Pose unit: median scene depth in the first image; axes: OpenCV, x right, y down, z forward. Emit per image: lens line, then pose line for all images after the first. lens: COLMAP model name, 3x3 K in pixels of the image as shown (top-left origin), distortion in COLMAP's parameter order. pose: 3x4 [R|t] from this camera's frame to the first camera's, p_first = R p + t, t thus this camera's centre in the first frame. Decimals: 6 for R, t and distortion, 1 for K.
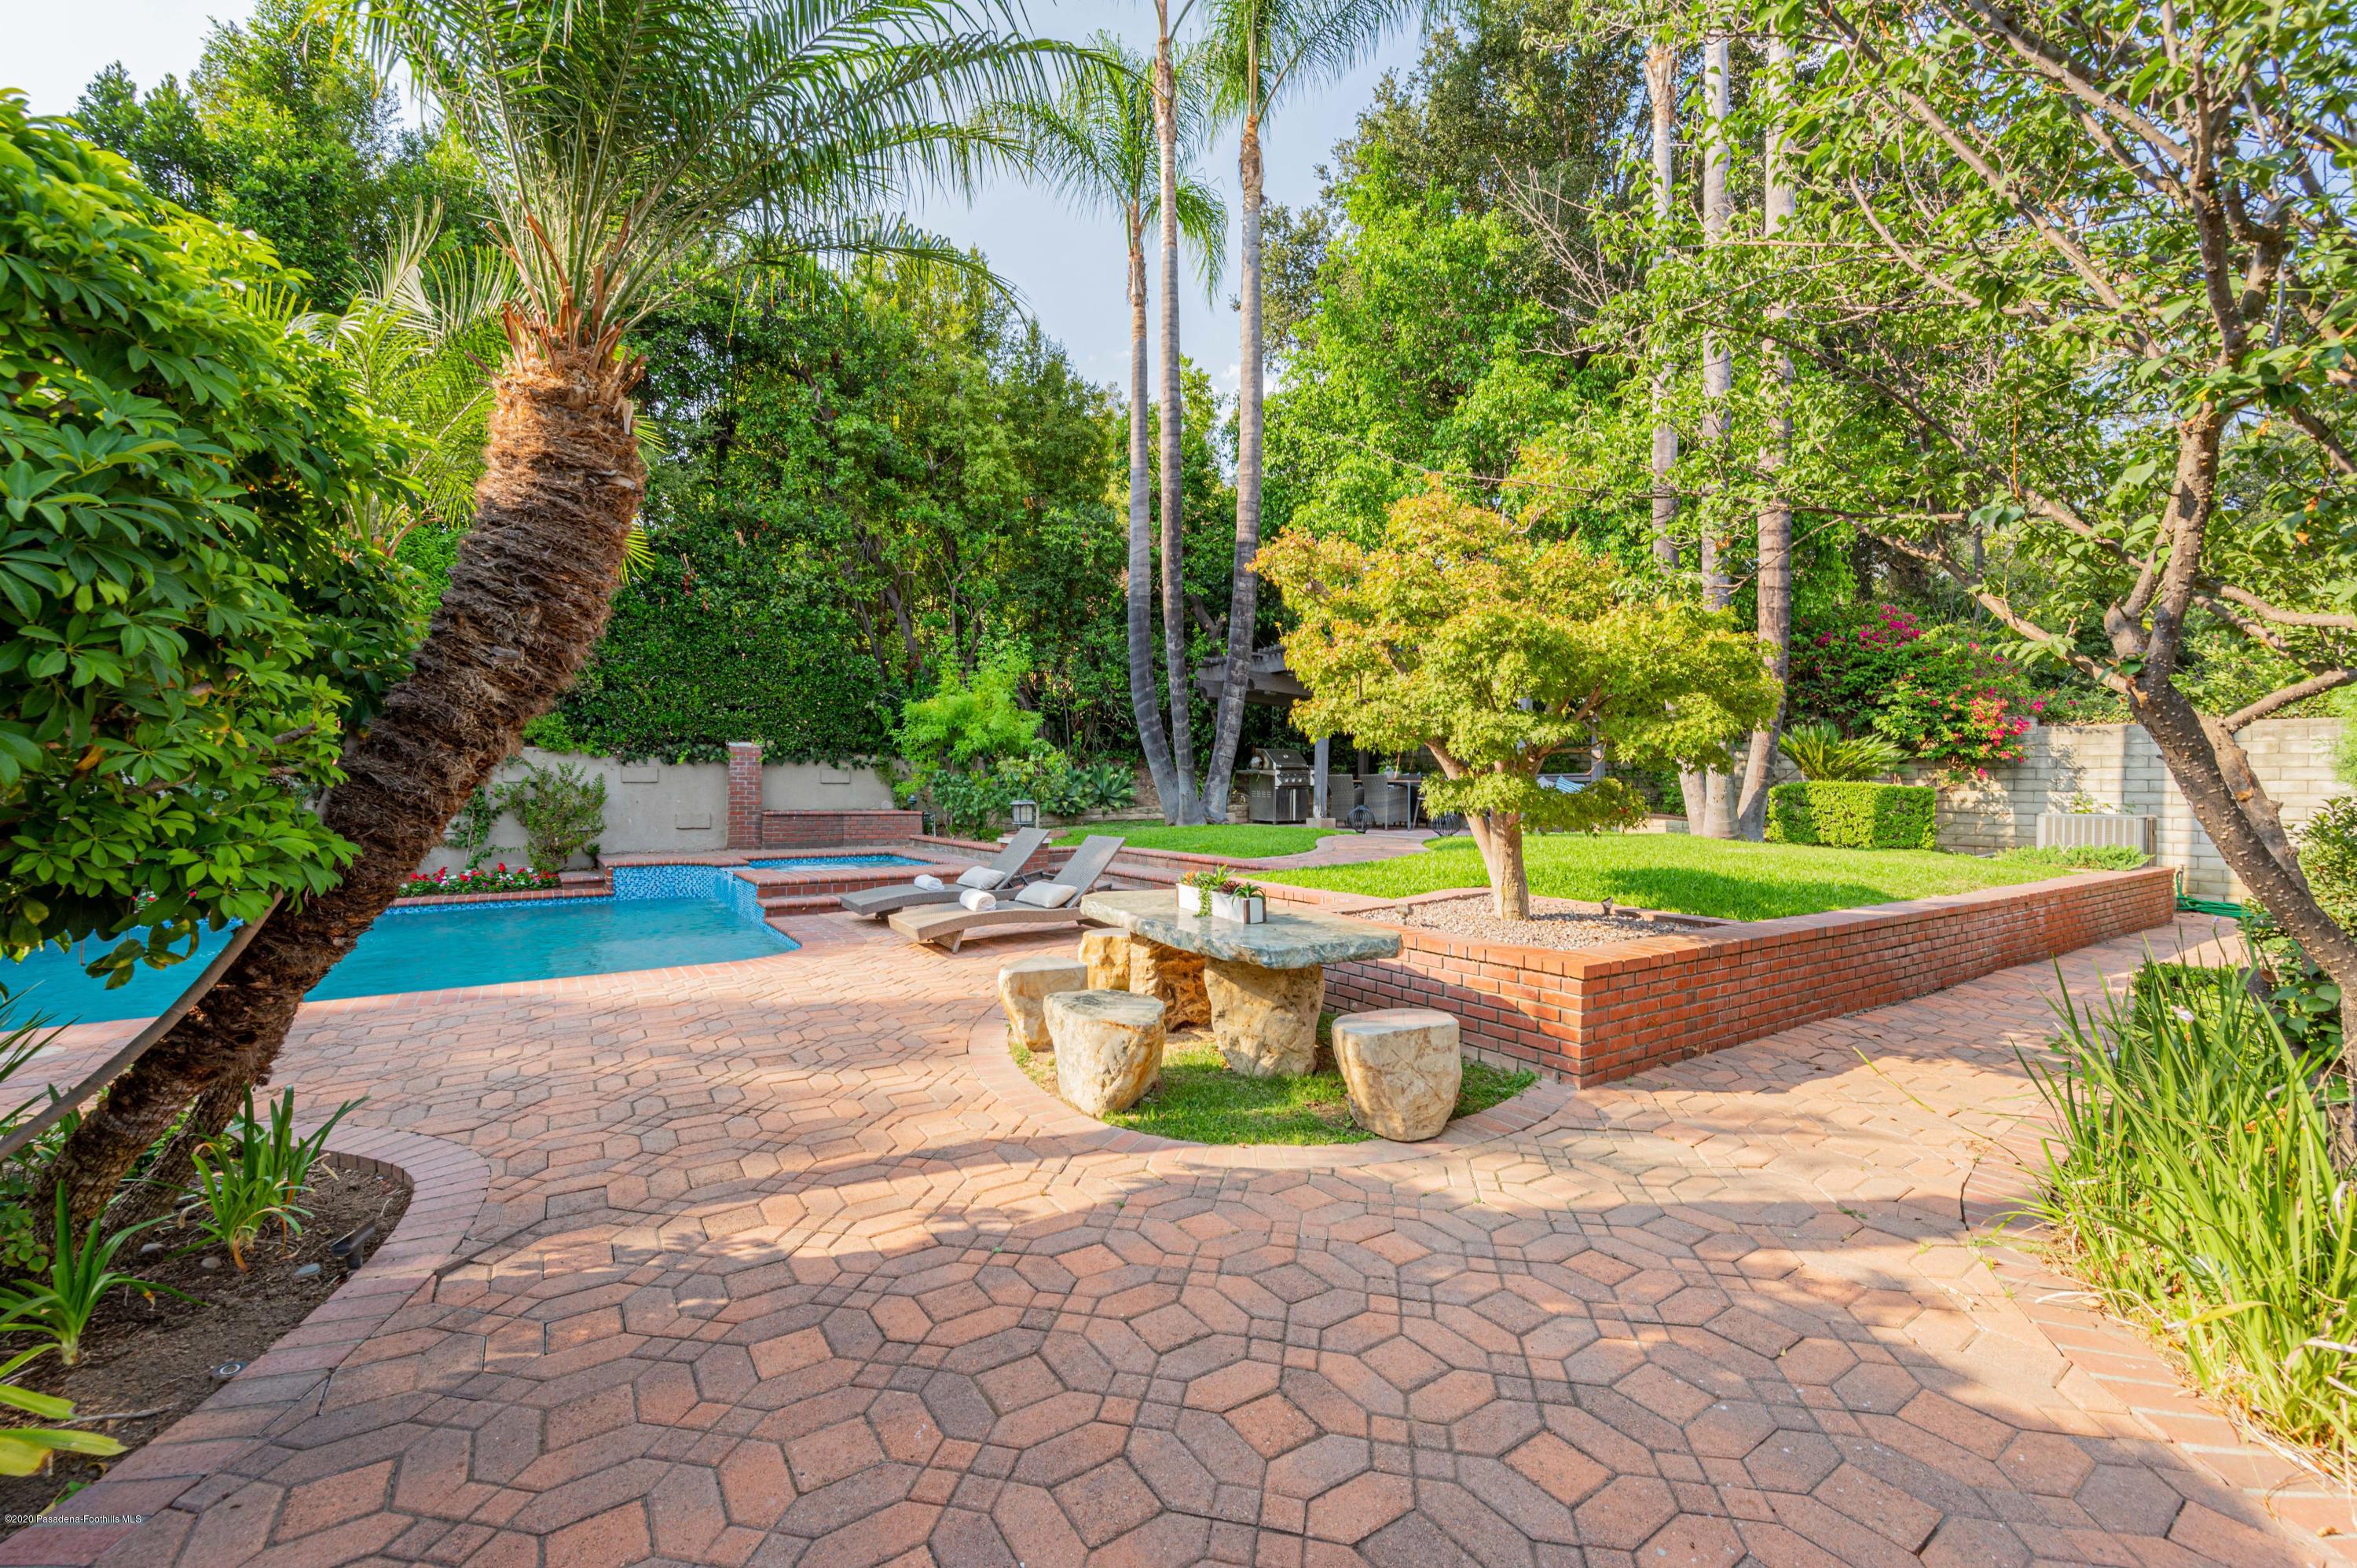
lens RADIAL K [[916.2, 0, 1190.2], [0, 916.2, 780.4], [0, 0, 1]] dist [0.000691, 0.000054]
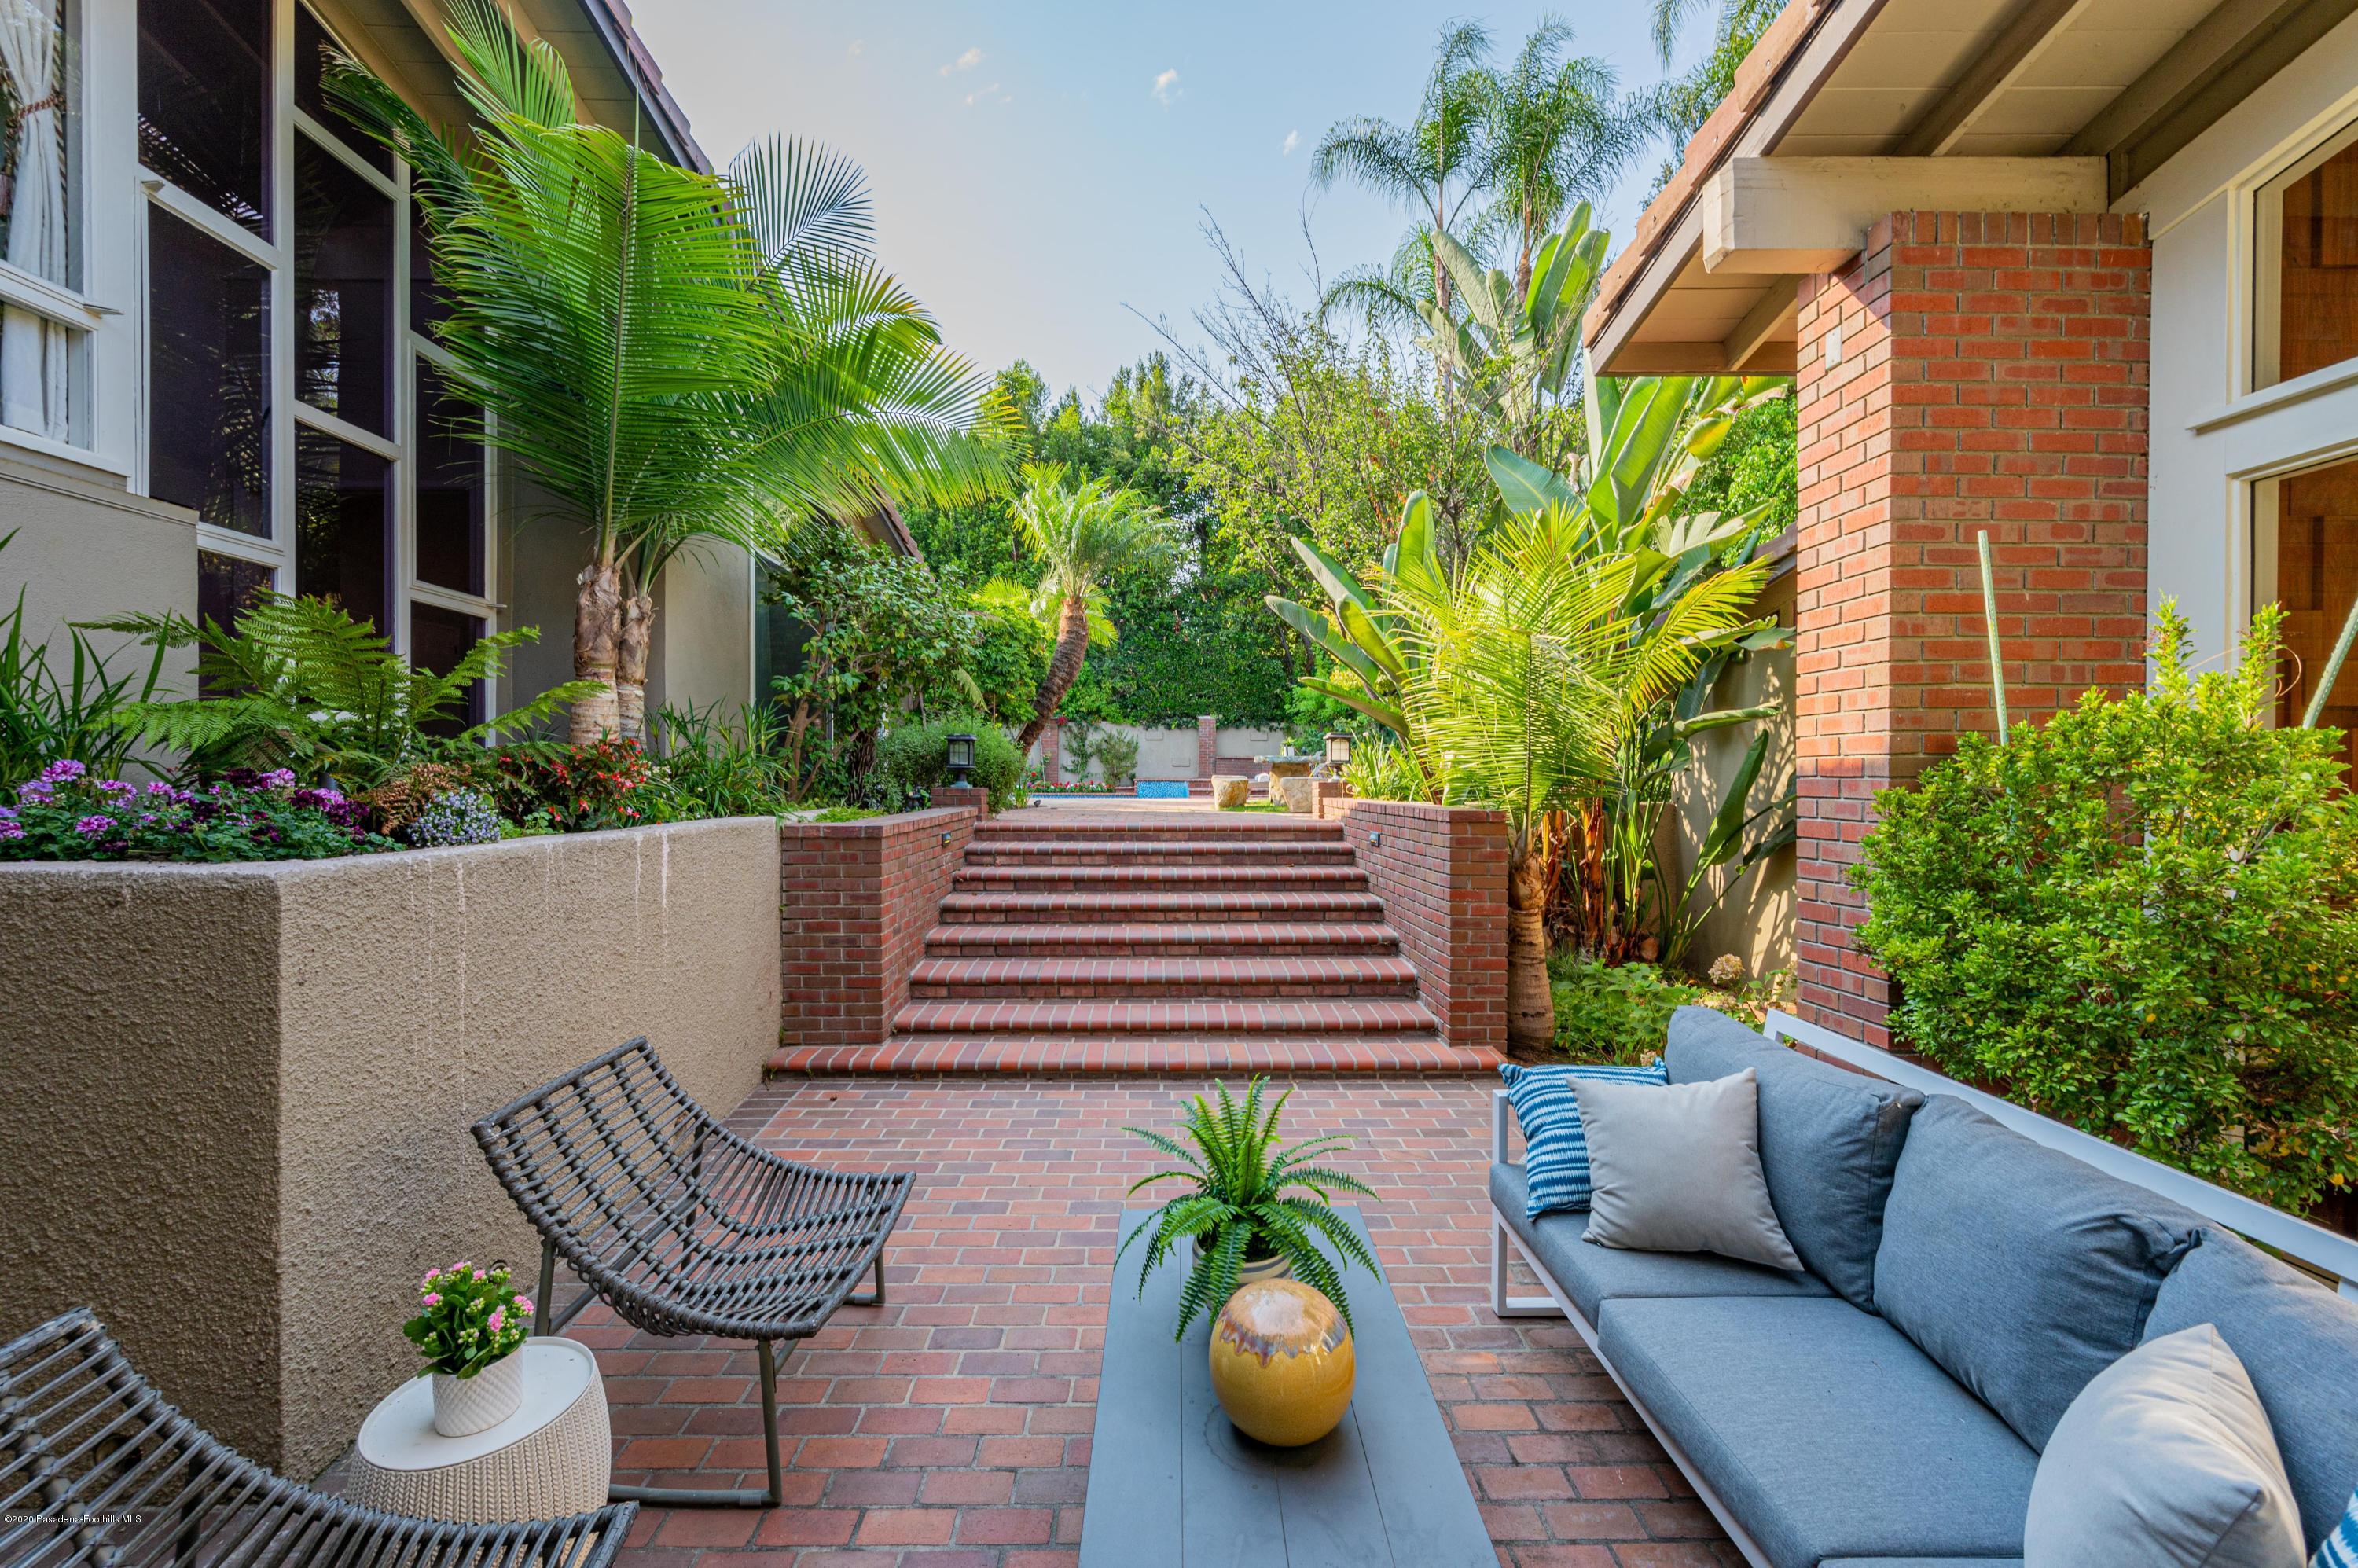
lens RADIAL K [[916.7, 0, 1177.0], [0, 916.7, 777.1], [0, 0, 1]] dist [0.000691, 0.000054]
pose [[0.834592, -0.002071, -0.550865, 0.430168], [0.006272, 0.999964, 0.005743, 0.065912], [0.550834, -0.008248, 0.834574, -0.479209]]
